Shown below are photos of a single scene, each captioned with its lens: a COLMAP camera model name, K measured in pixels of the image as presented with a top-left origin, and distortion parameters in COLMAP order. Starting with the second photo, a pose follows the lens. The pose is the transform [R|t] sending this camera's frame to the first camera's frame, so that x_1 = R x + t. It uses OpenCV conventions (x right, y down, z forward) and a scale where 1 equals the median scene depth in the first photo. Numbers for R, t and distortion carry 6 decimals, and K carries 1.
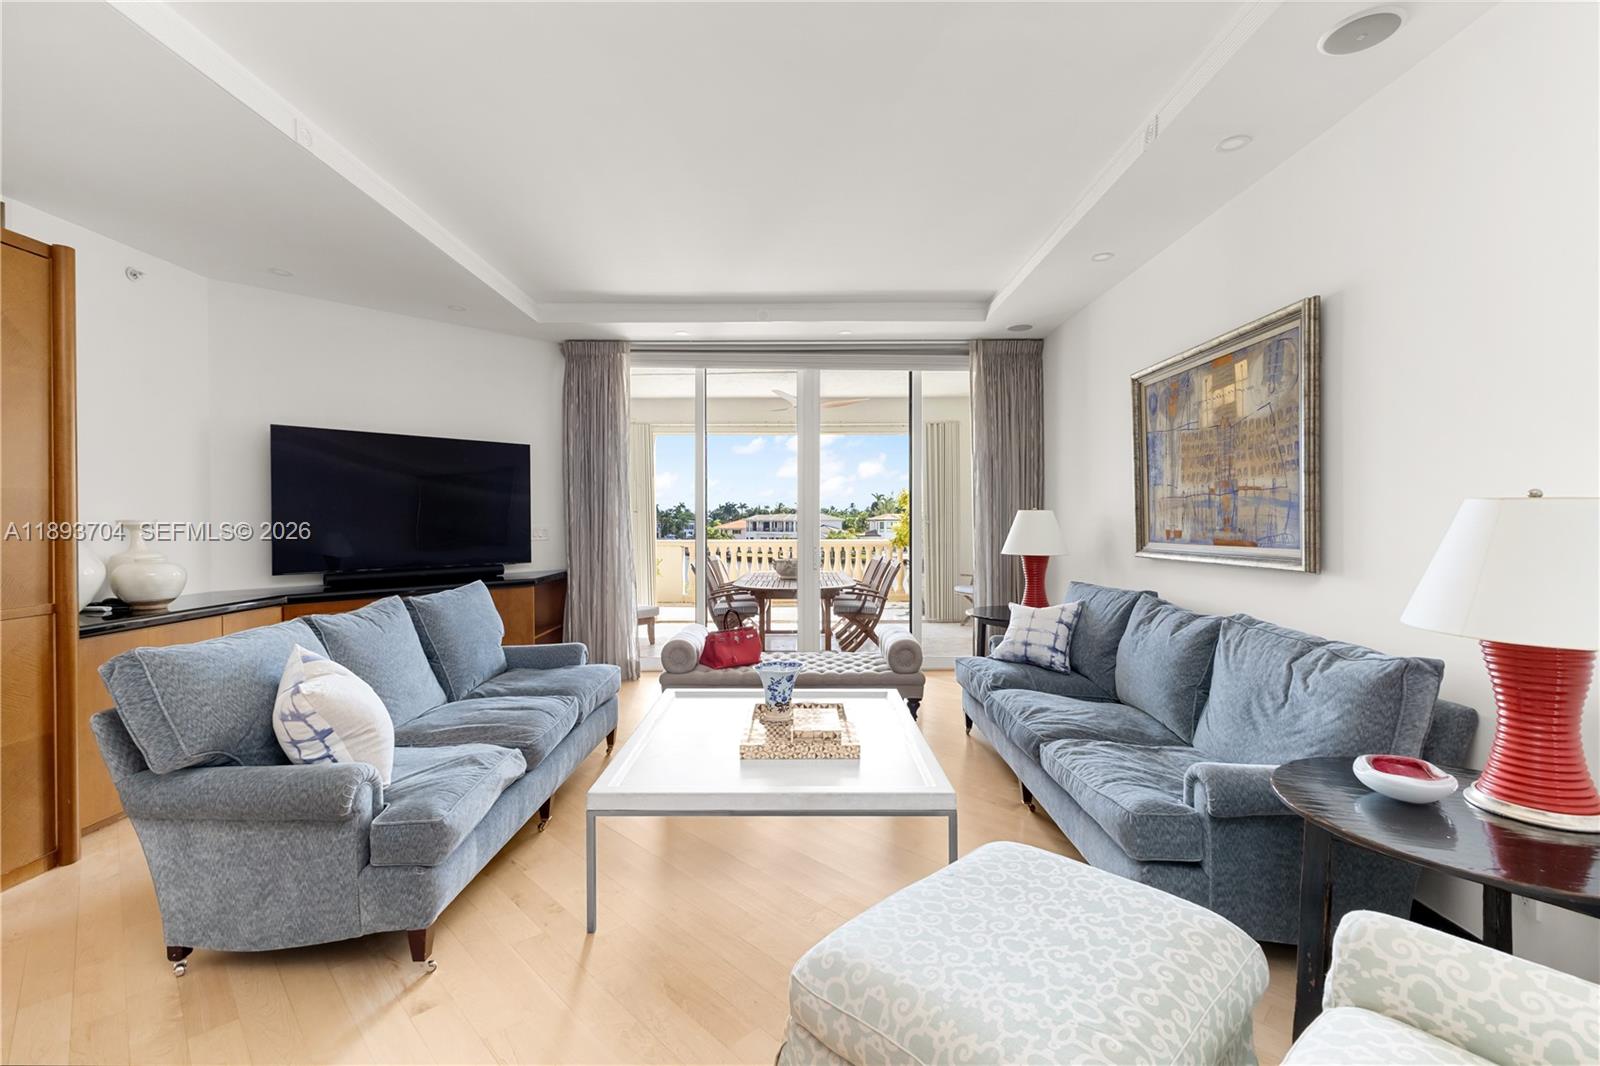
lens RADIAL K [[690.4, 0, 836.1], [0, 690.4, 530.6], [0, 0, 1]] dist [0.015314, -0.000318]
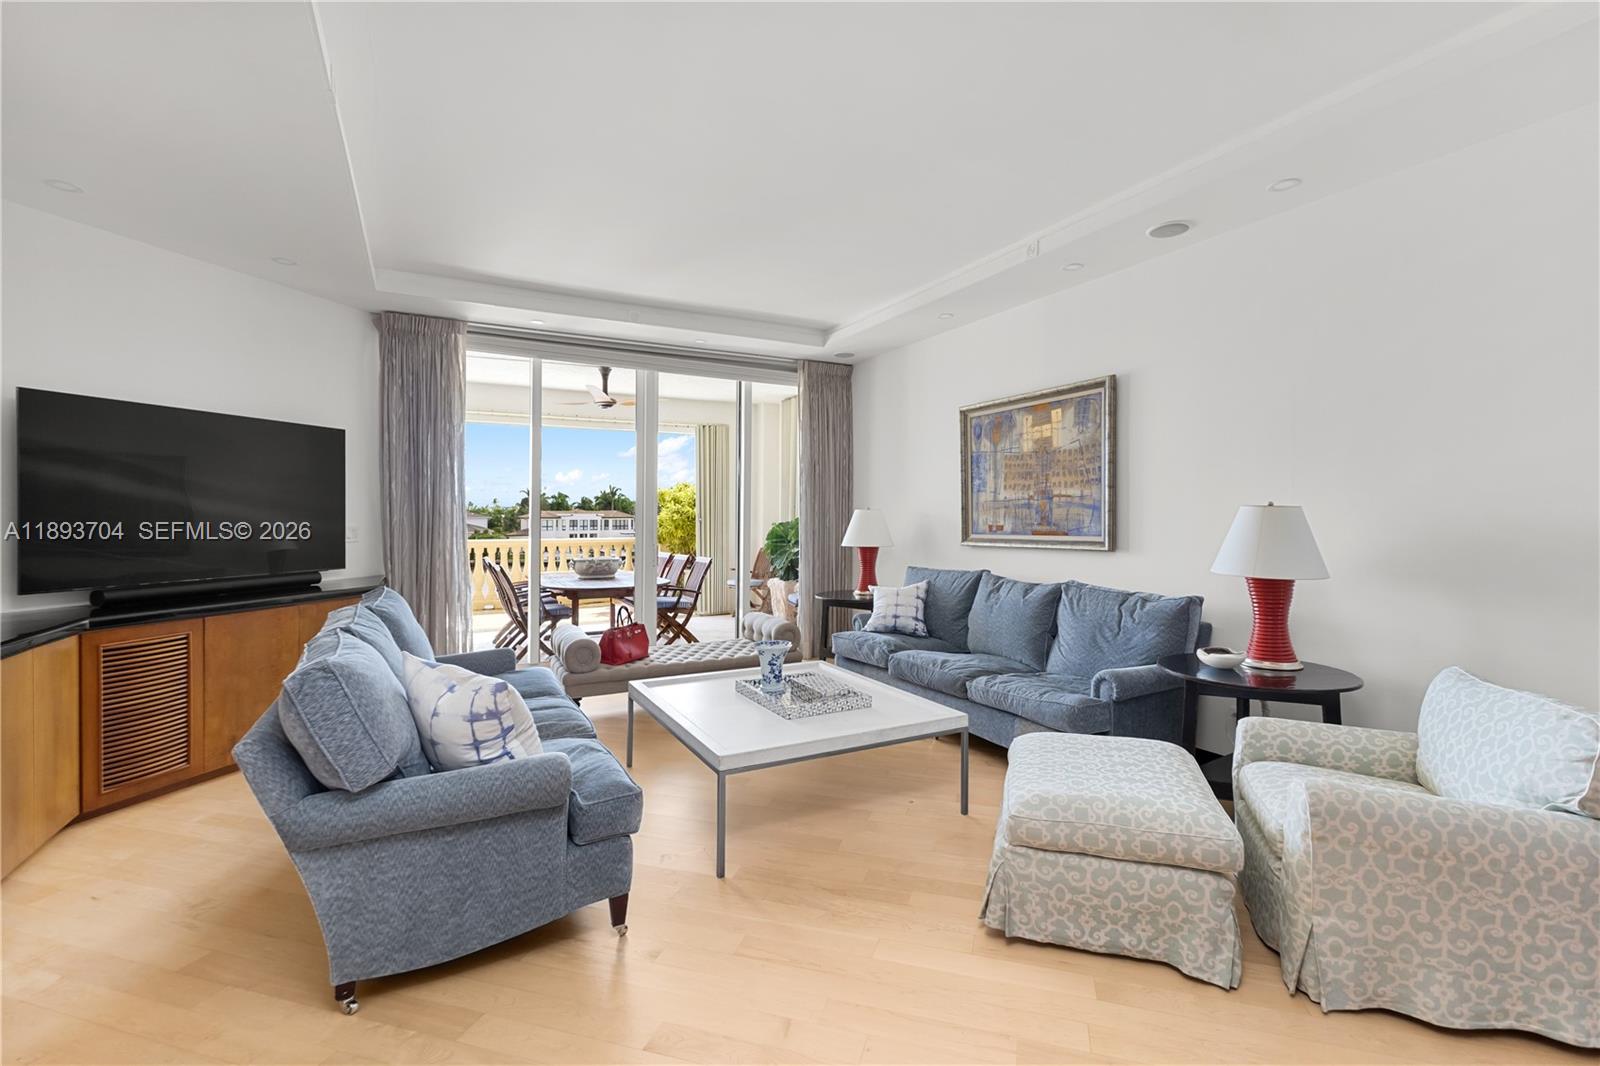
lens RADIAL K [[690.4, 0, 844.1], [0, 690.4, 539.0], [0, 0, 1]] dist [0.015314, -0.000318]
pose [[0.877815, -0.015835, 0.478737, -0.497933], [0.008760, 0.999817, 0.017007, 0.001378], [-0.478919, -0.010735, 0.877793, -0.067889]]
